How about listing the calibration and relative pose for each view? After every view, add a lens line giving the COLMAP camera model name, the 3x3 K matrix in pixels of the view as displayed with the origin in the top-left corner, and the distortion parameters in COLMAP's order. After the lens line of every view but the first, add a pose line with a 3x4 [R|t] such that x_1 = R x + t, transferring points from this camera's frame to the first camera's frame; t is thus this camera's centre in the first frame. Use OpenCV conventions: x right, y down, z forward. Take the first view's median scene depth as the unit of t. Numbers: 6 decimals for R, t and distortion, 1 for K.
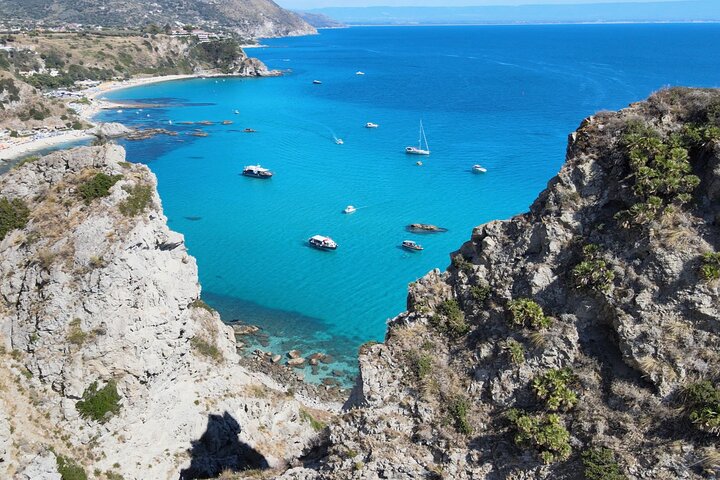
lens RADIAL K [[611.4, 0, 360.0], [0, 611.4, 240.0], [0, 0, 1]] dist [0.000509, -0.003018]
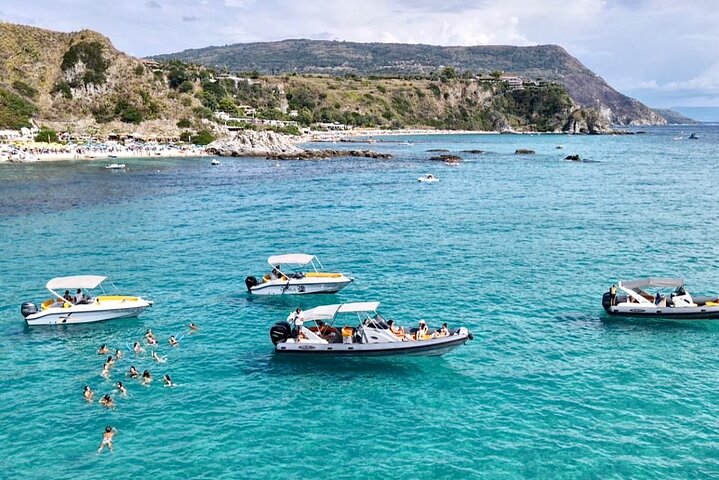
lens RADIAL K [[610.5, 0, 359.5], [0, 610.5, 240.0], [0, 0, 1]] dist [0.000509, -0.003018]
pose [[0.872109, 0.054032, -0.486320, -0.067697], [-0.139321, 0.980166, -0.140941, -0.033887], [0.469059, 0.190670, 0.862339, 0.380677]]
